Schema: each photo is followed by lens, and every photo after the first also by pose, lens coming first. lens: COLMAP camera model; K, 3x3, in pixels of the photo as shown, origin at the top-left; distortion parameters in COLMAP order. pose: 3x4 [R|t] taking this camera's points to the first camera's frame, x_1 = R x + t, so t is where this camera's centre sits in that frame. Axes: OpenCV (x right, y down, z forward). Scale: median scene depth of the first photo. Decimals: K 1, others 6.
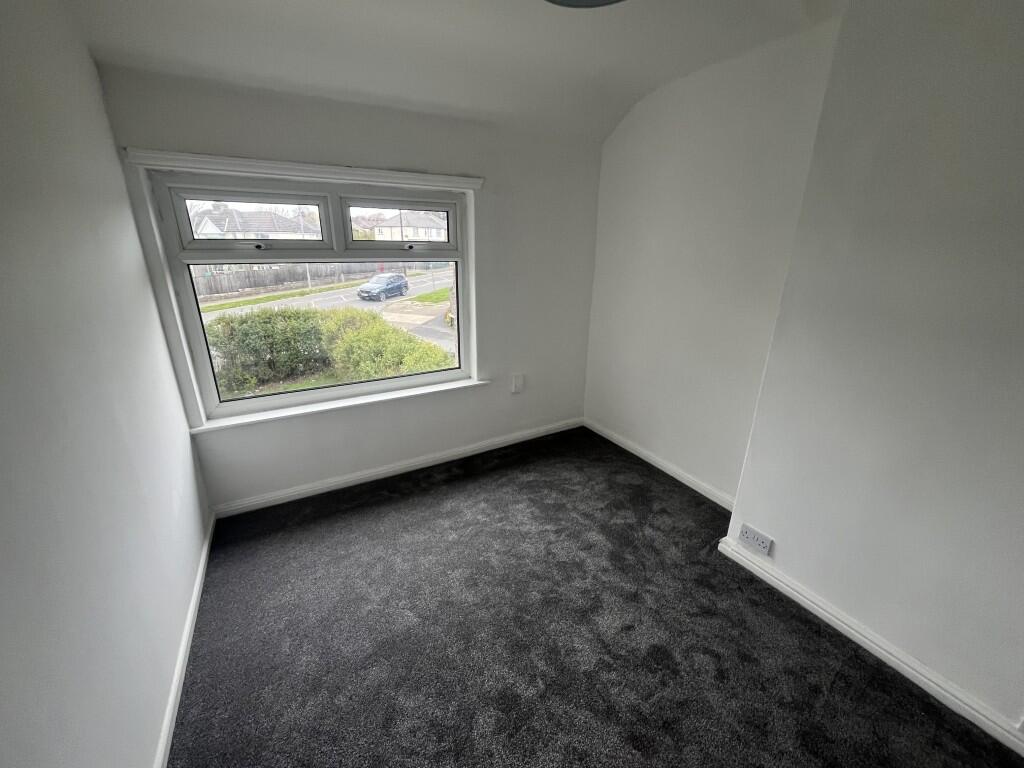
lens RADIAL K [[410.0, 0, 512.0], [0, 410.0, 384.0], [0, 0, 1]] dist [-0.002340, -0.000469]
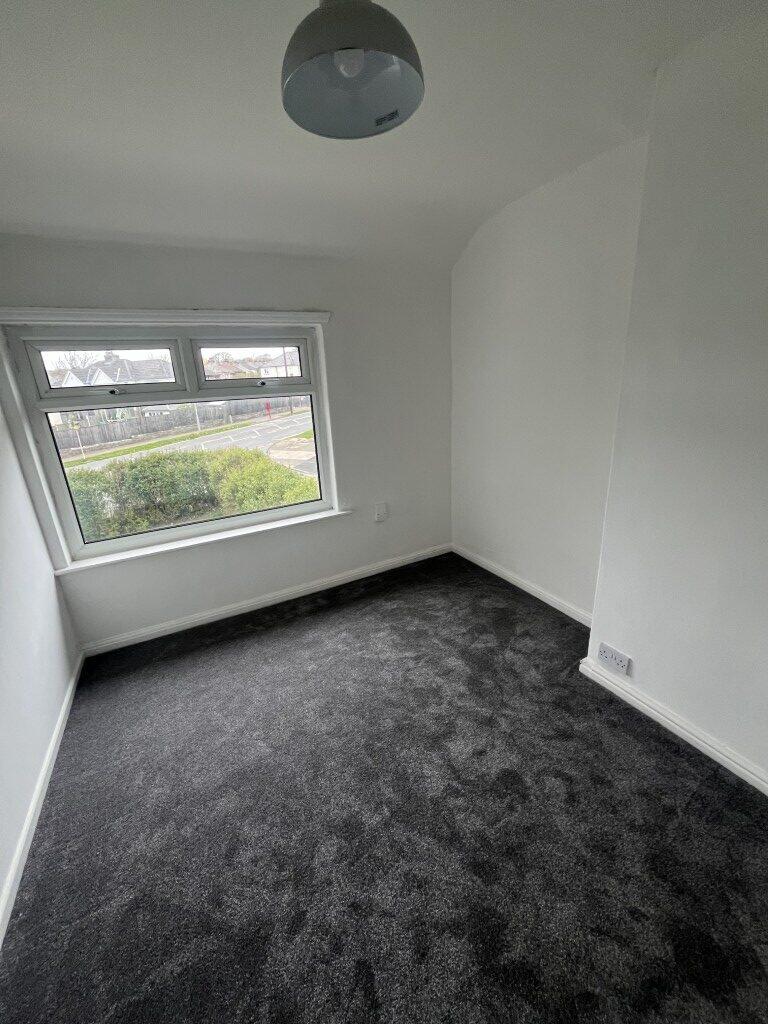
lens RADIAL K [[410.0, 0, 387.6], [0, 410.0, 508.1], [0, 0, 1]] dist [-0.002340, -0.000469]
pose [[0.997944, -0.049964, -0.040154, 0.105584], [0.049246, 0.998612, -0.018687, 0.012665], [0.041032, 0.016671, 0.999019, -0.002060]]
